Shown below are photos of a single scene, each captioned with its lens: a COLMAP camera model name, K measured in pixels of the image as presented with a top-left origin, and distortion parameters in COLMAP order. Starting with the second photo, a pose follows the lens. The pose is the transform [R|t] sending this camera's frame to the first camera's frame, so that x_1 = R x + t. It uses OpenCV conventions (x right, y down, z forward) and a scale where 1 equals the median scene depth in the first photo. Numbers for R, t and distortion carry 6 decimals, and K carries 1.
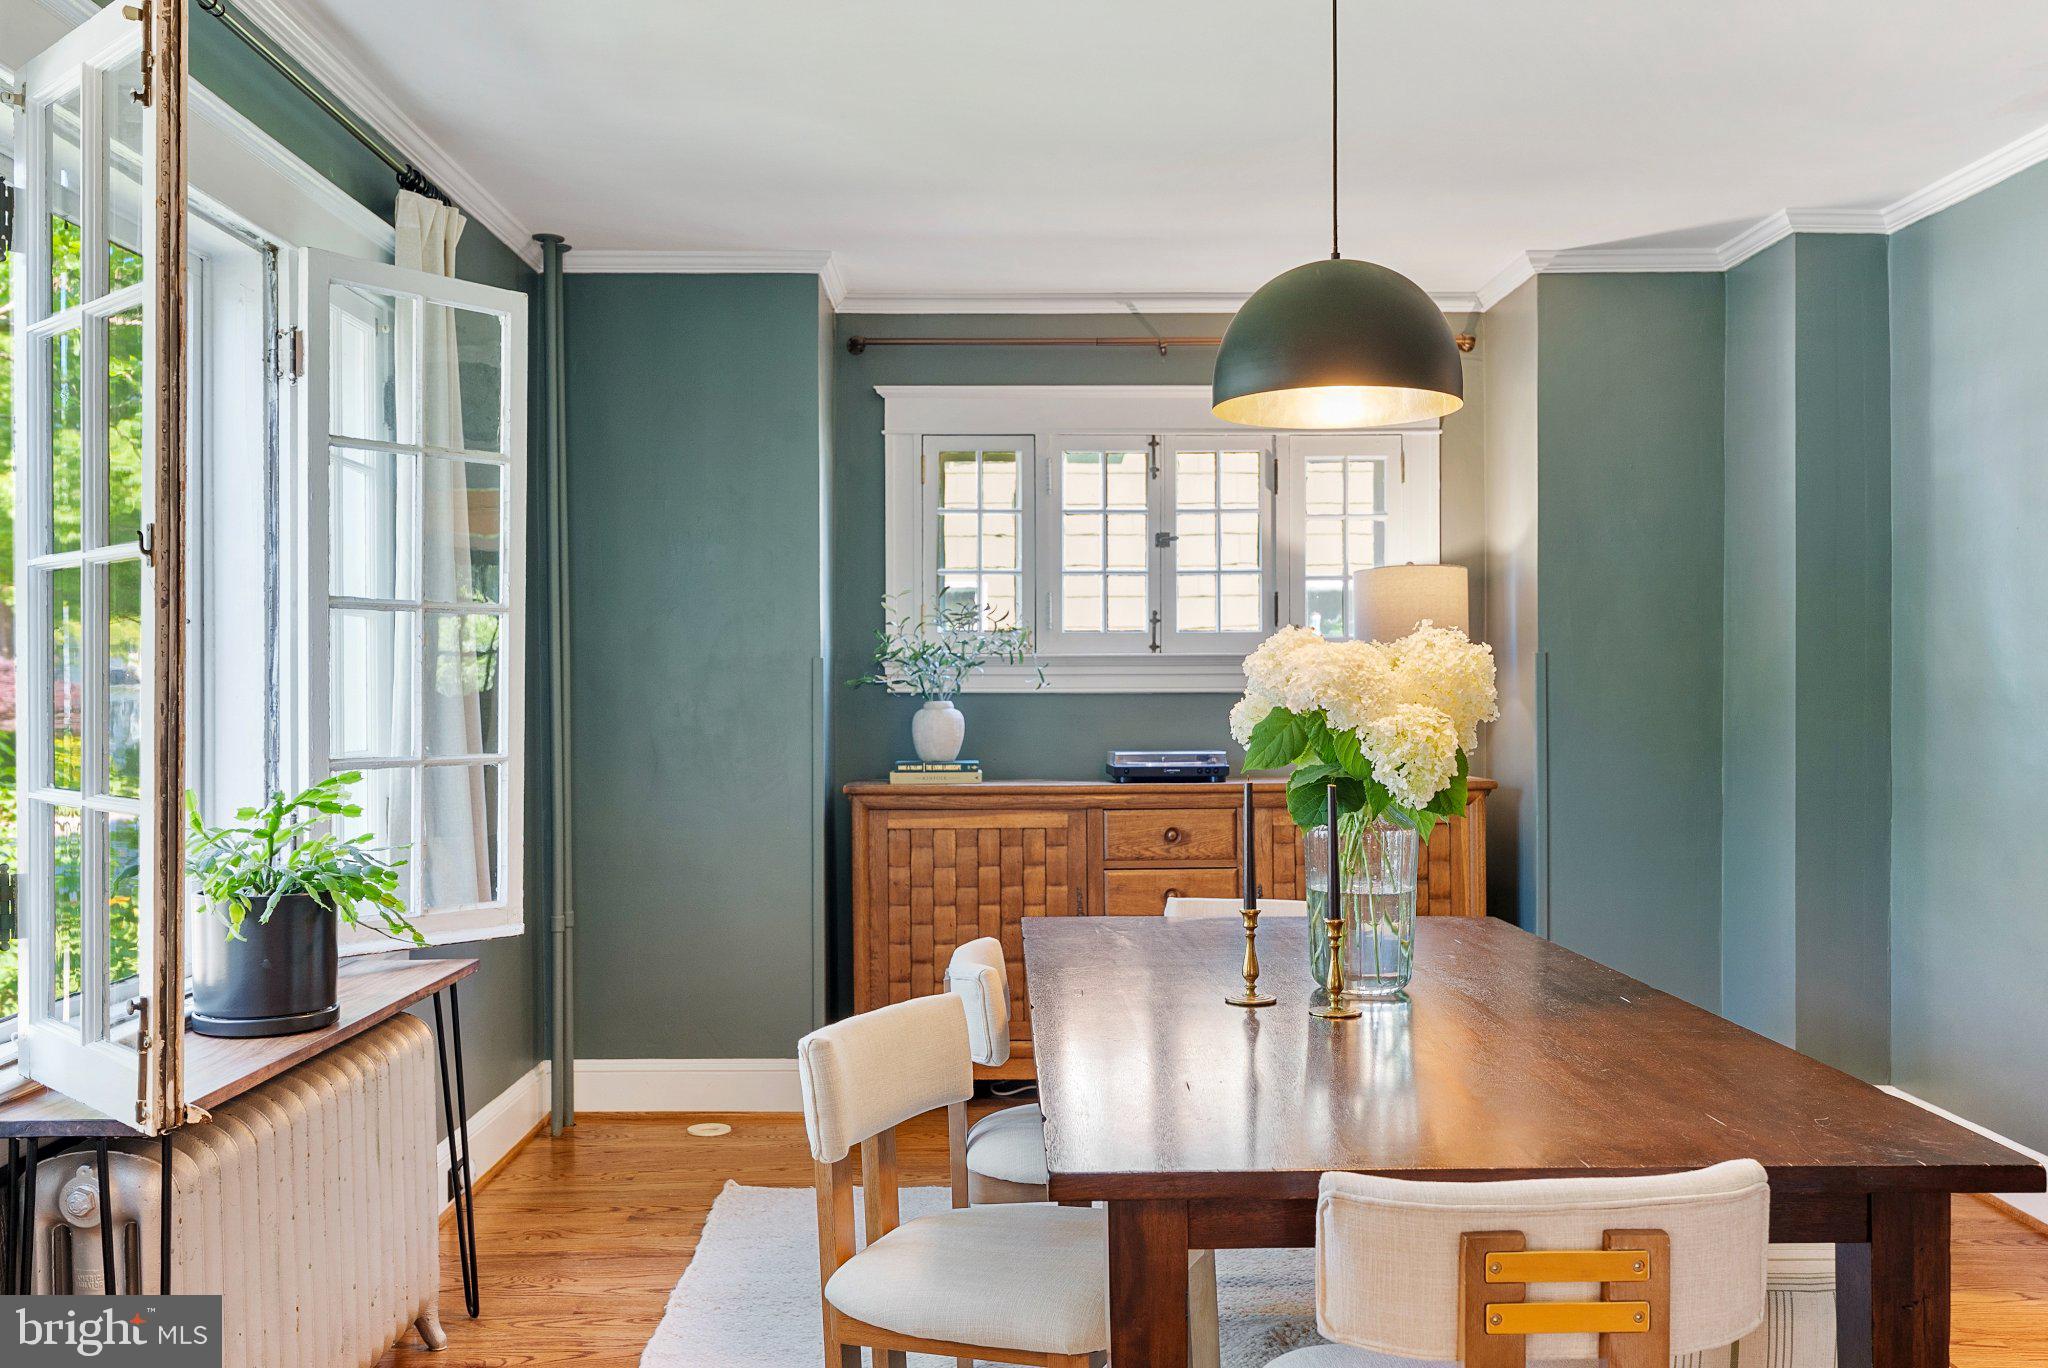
lens RADIAL K [[1804.6, 0, 1027.7], [0, 1804.6, 710.2], [0, 0, 1]] dist [0.076840, -0.149358]
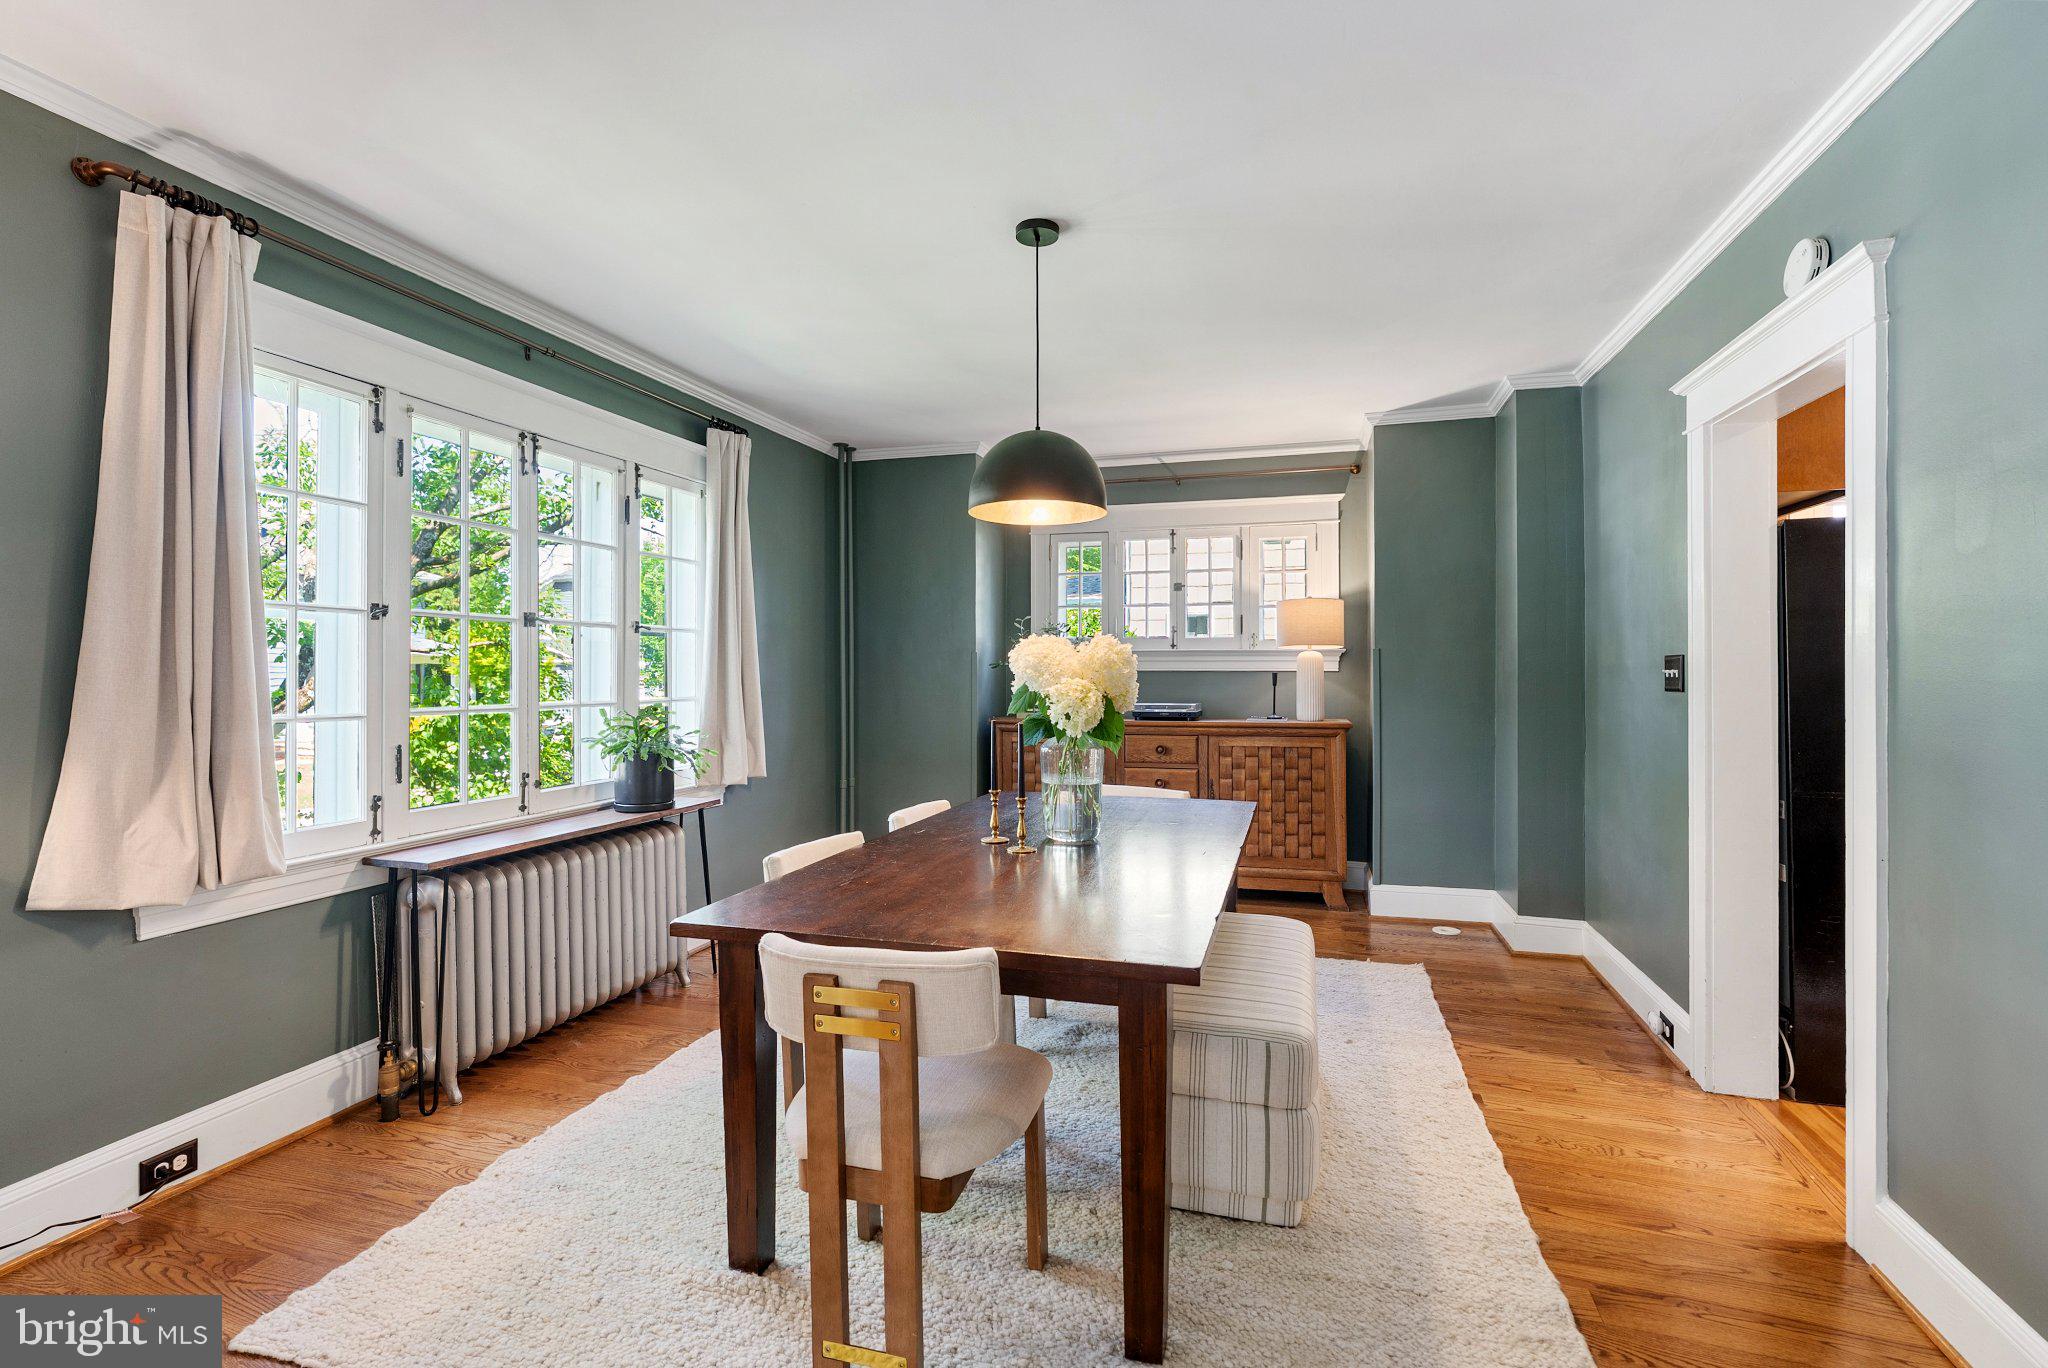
lens RADIAL K [[938.4, 0, 1024.0], [0, 938.4, 684.0], [0, 0, 1]] dist [0.001908, 0.000186]
pose [[0.951916, 0.010329, -0.306185, 0.248906], [-0.008630, 0.999939, 0.006902, -0.002155], [0.306237, -0.003928, 0.951947, 0.063580]]
